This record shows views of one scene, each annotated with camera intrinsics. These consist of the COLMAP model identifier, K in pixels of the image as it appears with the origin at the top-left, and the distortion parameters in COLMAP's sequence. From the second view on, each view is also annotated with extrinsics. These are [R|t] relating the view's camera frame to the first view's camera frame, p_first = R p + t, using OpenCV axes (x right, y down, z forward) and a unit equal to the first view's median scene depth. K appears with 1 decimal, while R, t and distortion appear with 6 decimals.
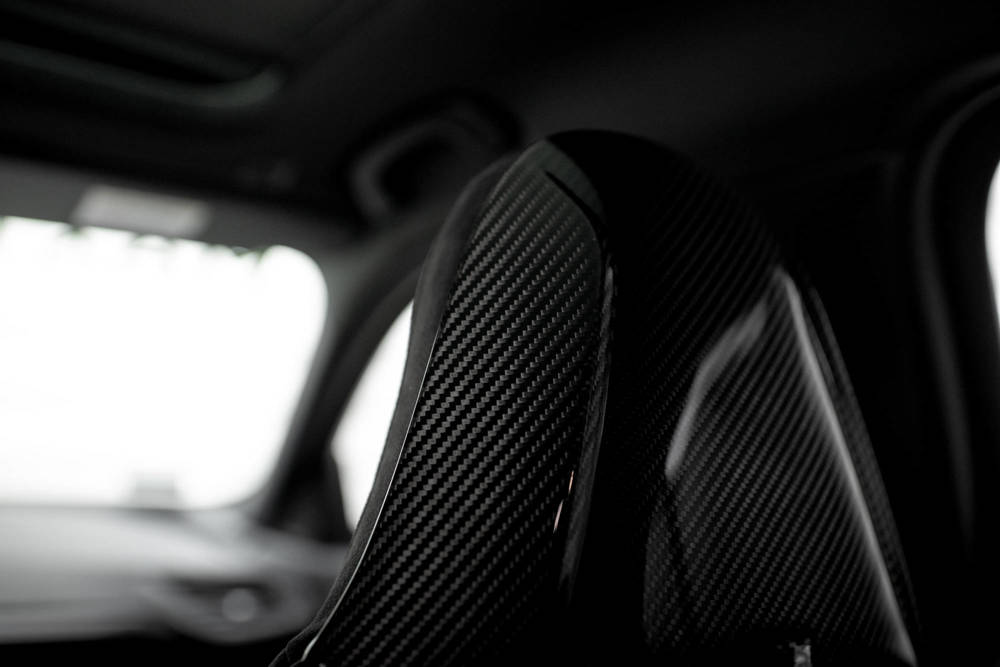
lens RADIAL K [[1004.4, 0, 500.0], [0, 1004.4, 333.5], [0, 0, 1]] dist [-0.088745, 0.003087]
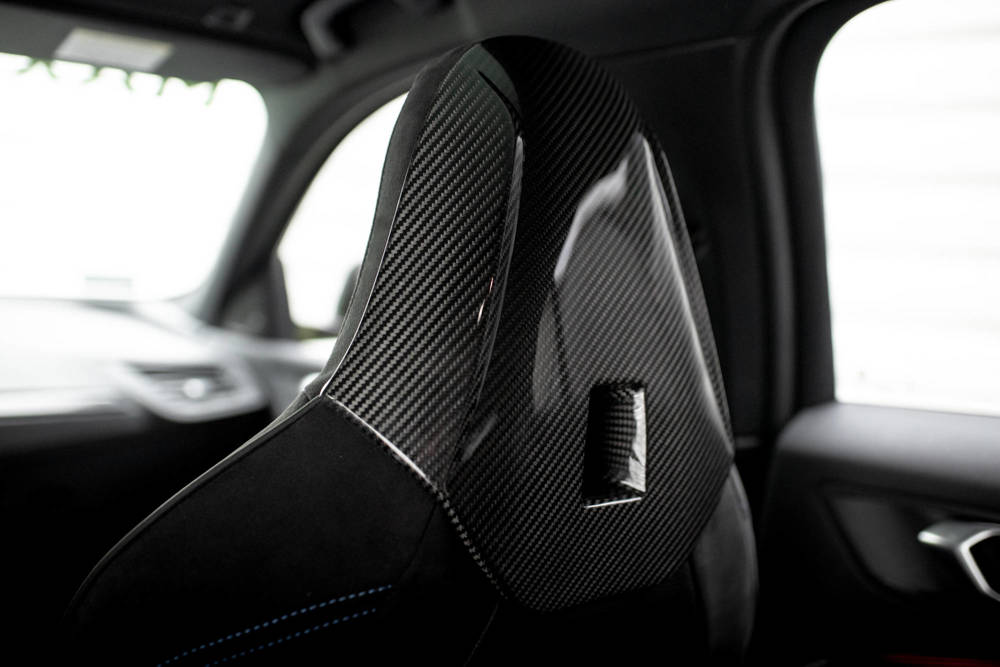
lens RADIAL K [[1004.4, 0, 500.0], [0, 1004.4, 333.5], [0, 0, 1]] dist [-0.088745, 0.003087]
pose [[0.995829, 0.008092, 0.090883, -0.054773], [-0.025593, 0.980848, 0.193089, -0.076158], [-0.087580, -0.194609, 0.976963, -0.519871]]
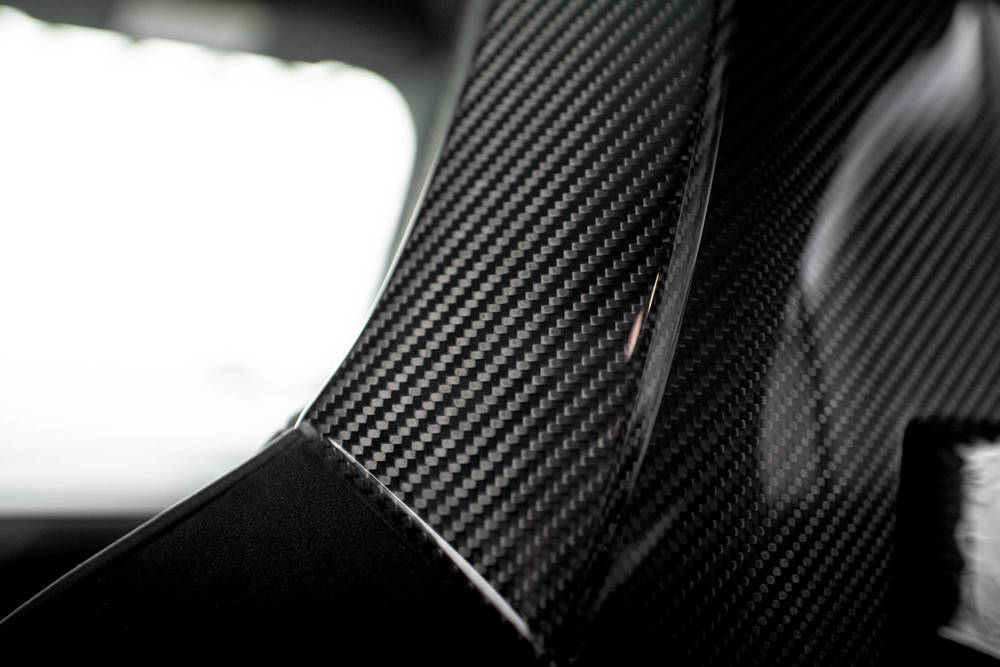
lens RADIAL K [[1004.4, 0, 500.0], [0, 1004.4, 333.5], [0, 0, 1]] dist [-0.088745, 0.003087]
pose [[0.995068, 0.014987, -0.098061, 0.015972], [-0.005999, 0.995804, 0.091315, 0.181063], [0.099018, -0.090276, 0.990982, 0.278666]]
